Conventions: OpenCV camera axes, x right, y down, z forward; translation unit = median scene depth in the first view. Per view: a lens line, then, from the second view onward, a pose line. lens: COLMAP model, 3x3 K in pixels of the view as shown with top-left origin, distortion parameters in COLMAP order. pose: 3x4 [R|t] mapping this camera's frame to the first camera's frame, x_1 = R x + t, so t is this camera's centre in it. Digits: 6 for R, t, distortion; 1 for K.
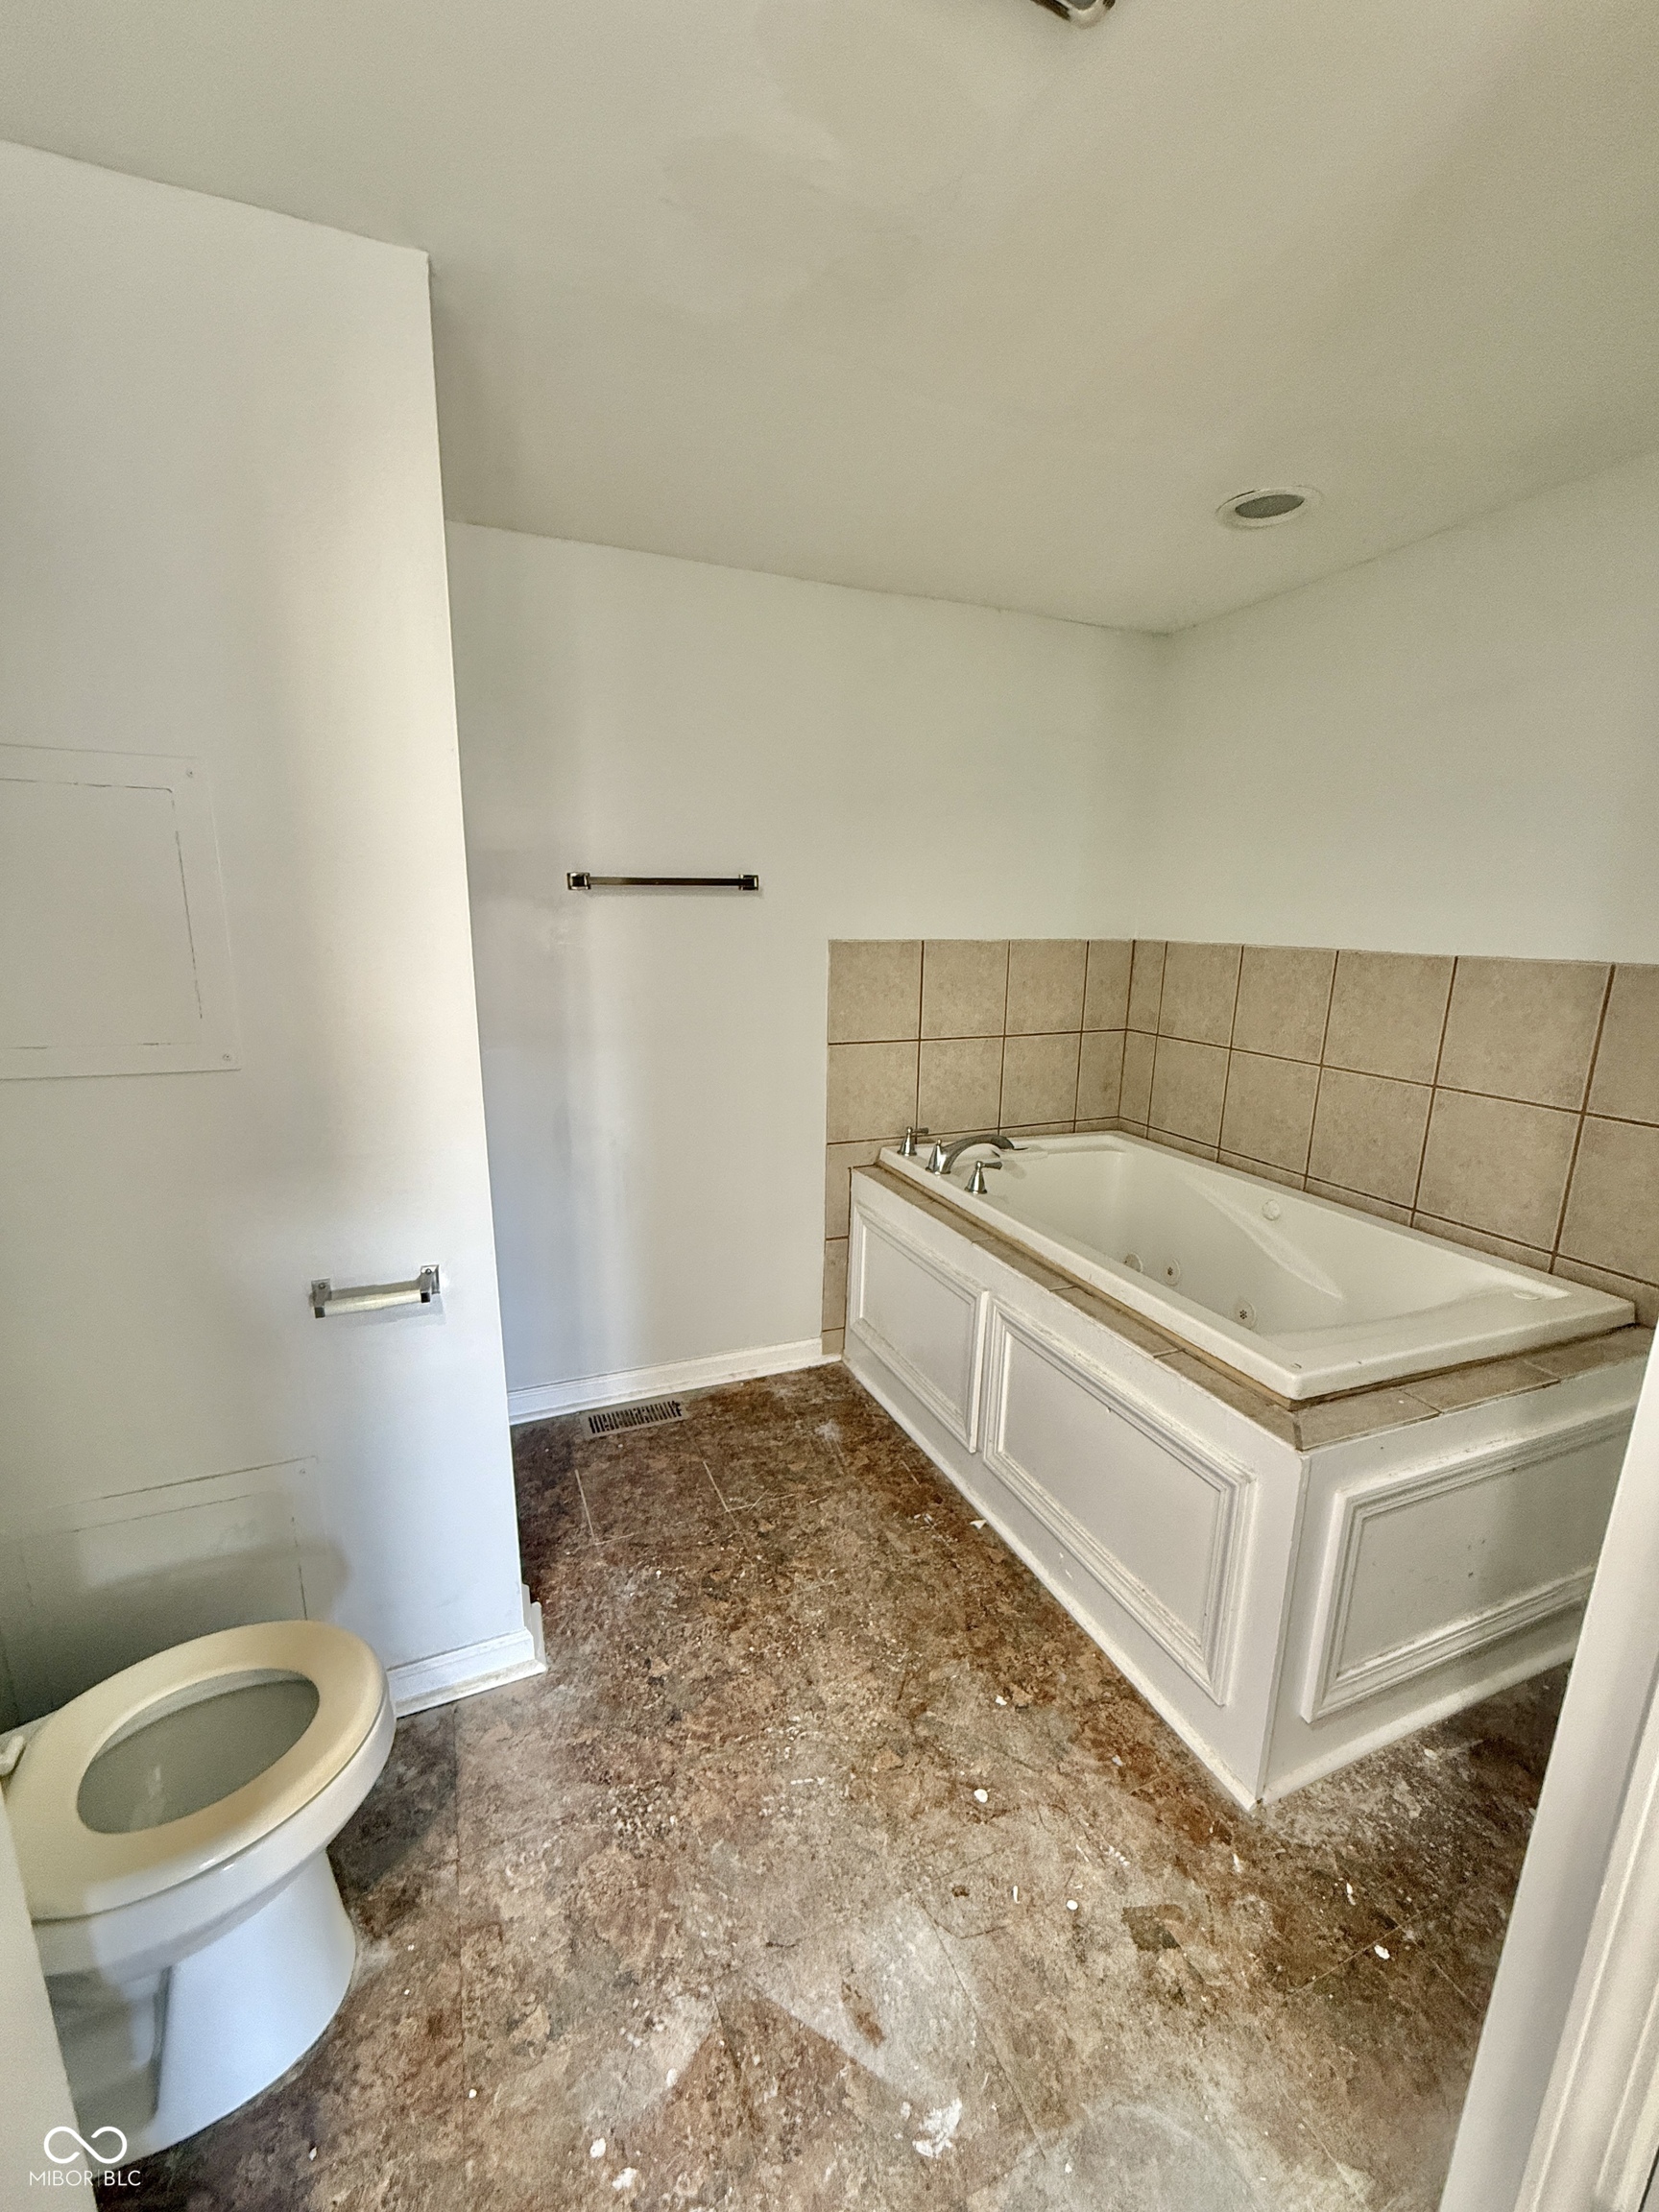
lens RADIAL K [[895.1, 0, 822.0], [0, 895.1, 1108.7], [0, 0, 1]] dist [-0.001732, 0.000088]
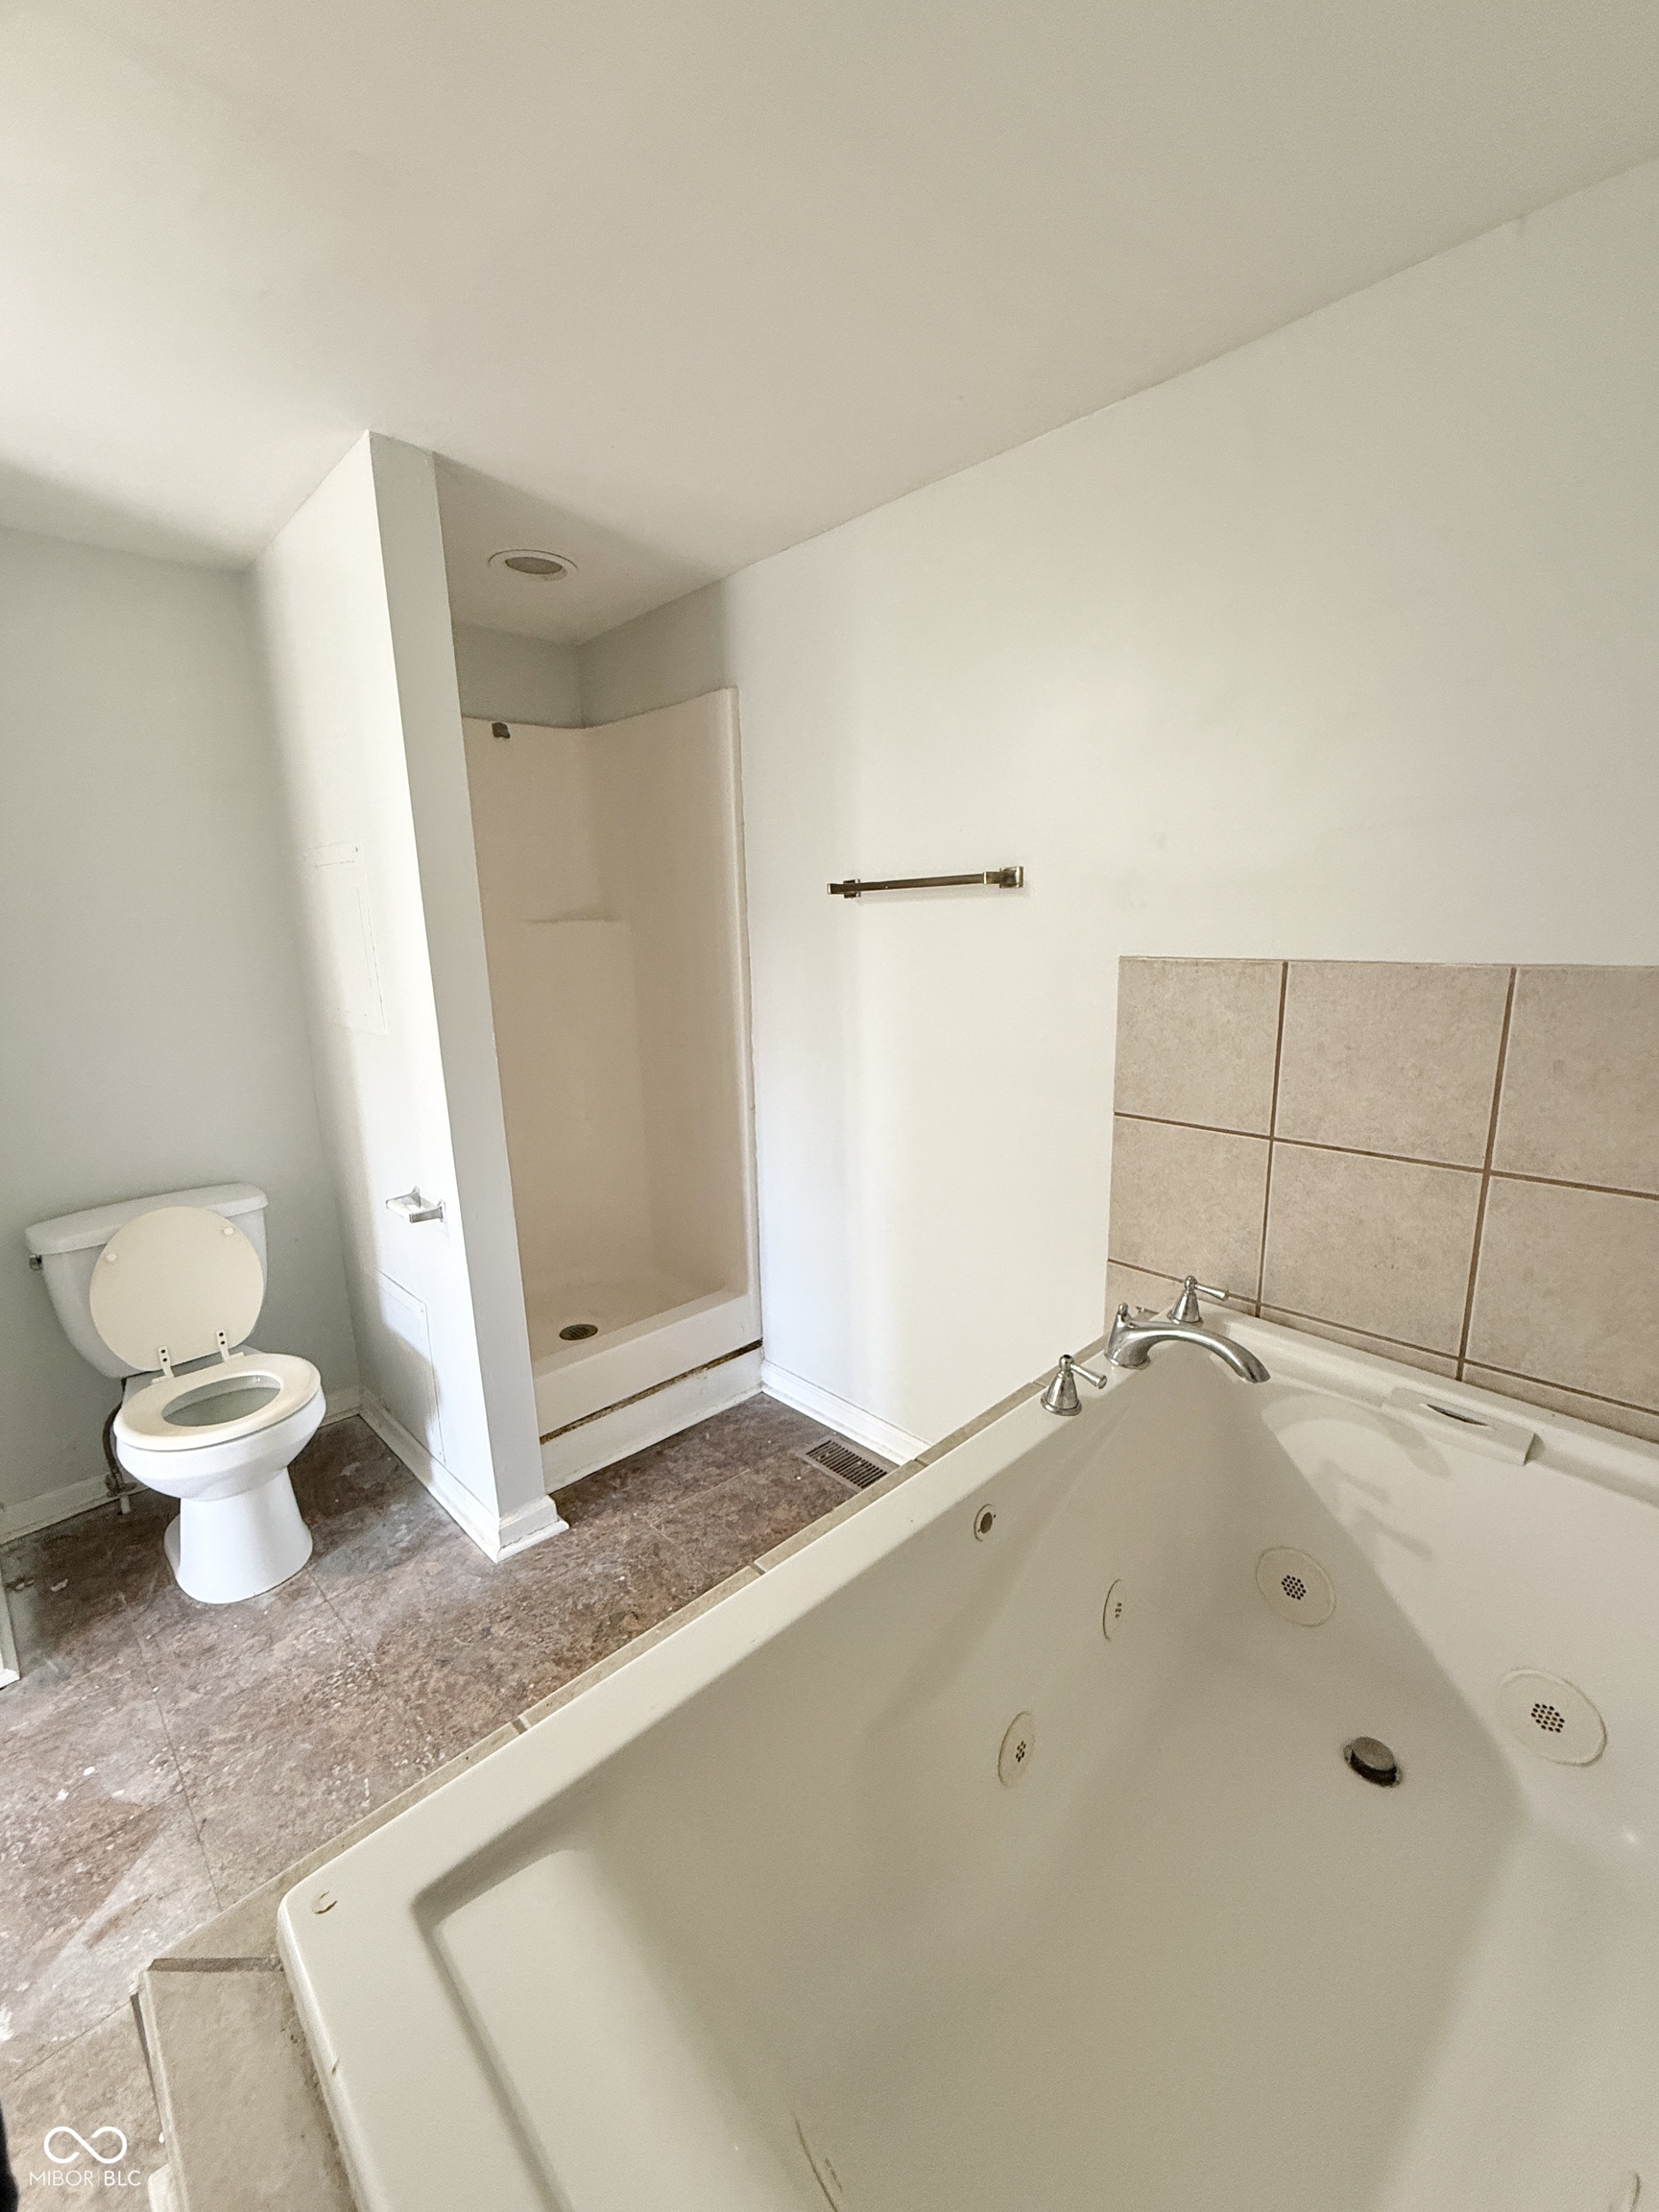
lens RADIAL K [[895.1, 0, 833.8], [0, 895.1, 1109.7], [0, 0, 1]] dist [-0.001732, 0.000088]
pose [[0.376300, 0.178610, -0.909119, 0.736568], [-0.173691, 0.977445, 0.120140, -0.163704], [0.910071, 0.112697, 0.398835, 0.758852]]
